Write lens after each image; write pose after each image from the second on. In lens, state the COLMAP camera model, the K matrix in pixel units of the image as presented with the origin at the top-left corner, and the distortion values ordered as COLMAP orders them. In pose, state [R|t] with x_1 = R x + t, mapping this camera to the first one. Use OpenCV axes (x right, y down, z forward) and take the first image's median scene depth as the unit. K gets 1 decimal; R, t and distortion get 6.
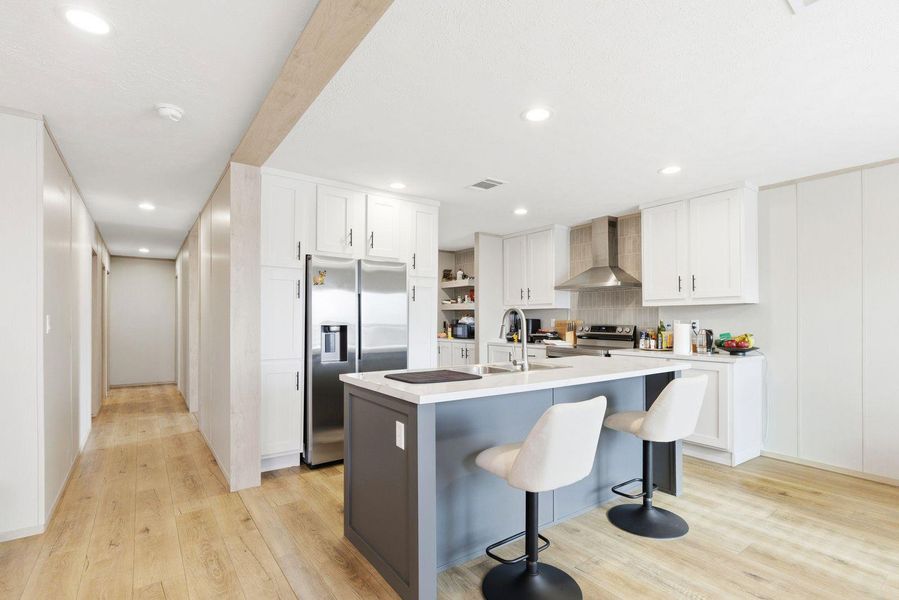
lens RADIAL K [[425.5, 0, 454.2], [0, 425.5, 316.8], [0, 0, 1]] dist [-0.003006, 0.000820]
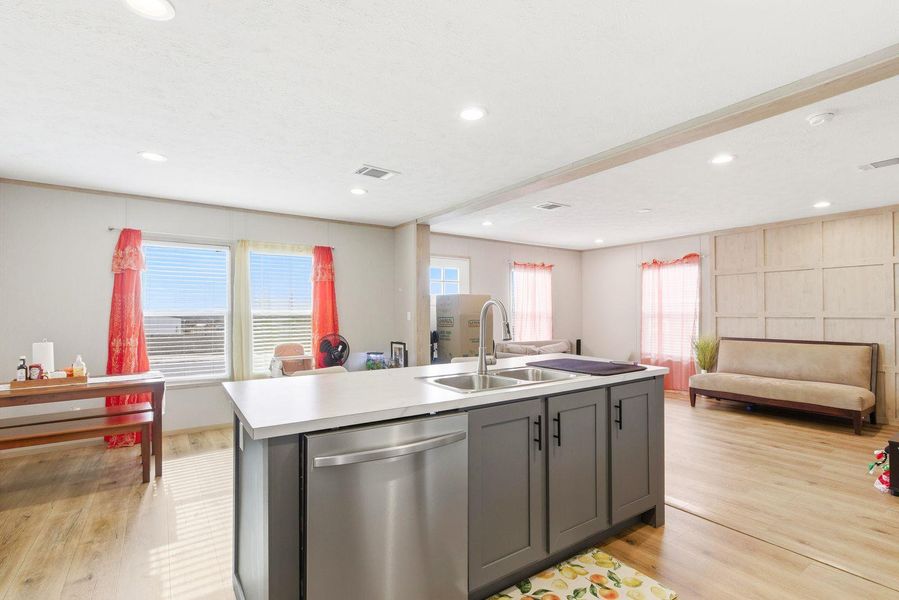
lens RADIAL K [[425.5, 0, 451.4], [0, 425.5, 307.7], [0, 0, 1]] dist [-0.003006, 0.000820]
pose [[-0.999488, 0.005760, 0.031467, 0.142011], [0.005248, 0.999853, -0.016330, 0.003775], [-0.031556, -0.016157, -0.999371, 1.328869]]
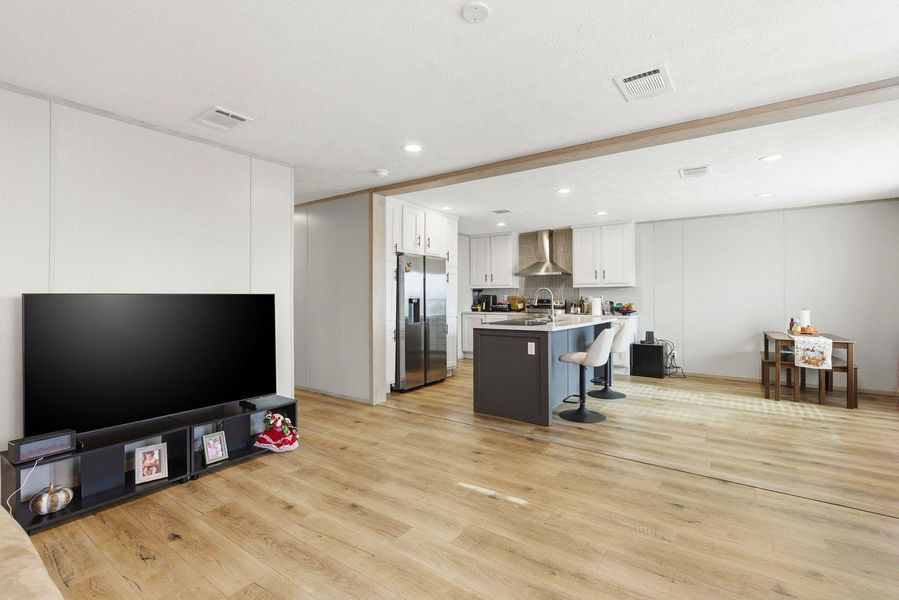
lens RADIAL K [[403.6, 0, 455.8], [0, 403.6, 296.7], [0, 0, 1]] dist [-0.004683, 0.001208]
pose [[0.948934, 0.000326, 0.315475, -0.569946], [-0.002401, 0.999978, 0.006189, 0.003186], [-0.315466, -0.006630, 0.948914, -0.403638]]
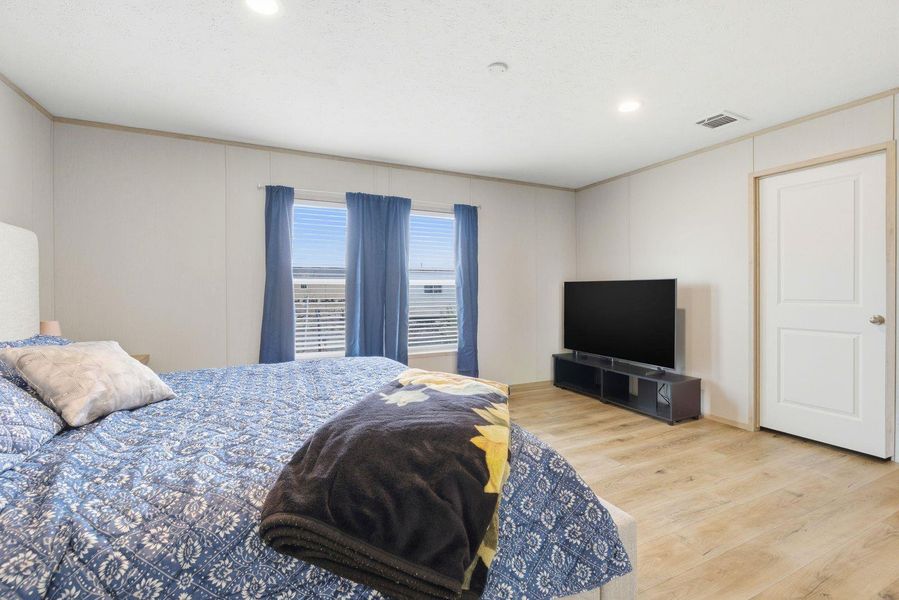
lens RADIAL K [[402.4, 0, 445.1], [0, 402.4, 300.6], [0, 0, 1]] dist [0.007388, 0.000225]
pose [[0.181793, -0.019975, 0.983134, -0.999762], [0.000499, 0.999795, 0.020221, 0.024480], [-0.983337, -0.003186, 0.181766, 0.601537]]
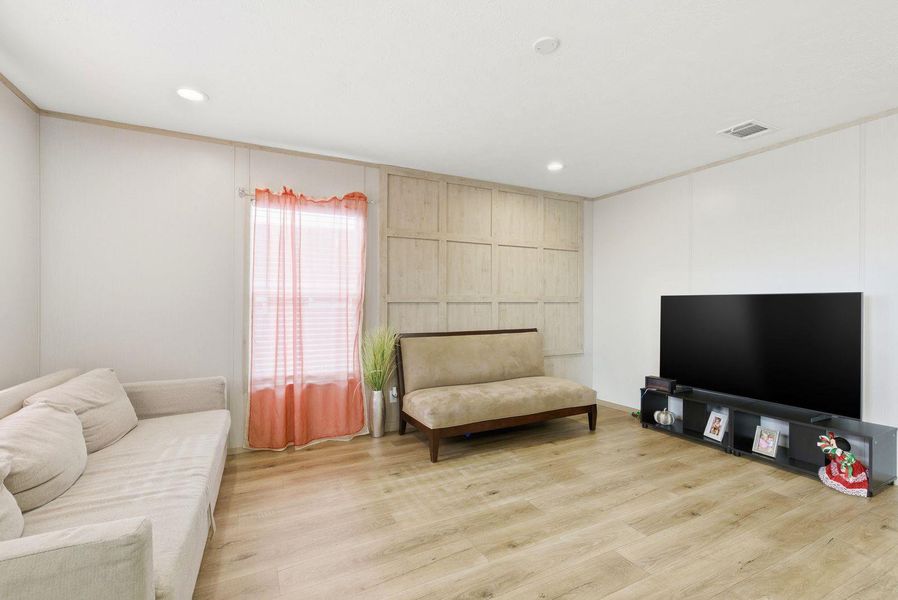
lens RADIAL K [[403.2, 0, 449.4], [0, 403.2, 303.3], [0, 0, 1]] dist [-0.004683, 0.001208]
pose [[-0.157637, 0.008914, -0.987457, 0.117497], [0.004531, 0.999955, 0.008303, 0.012932], [0.987487, -0.003165, -0.157670, -0.027782]]
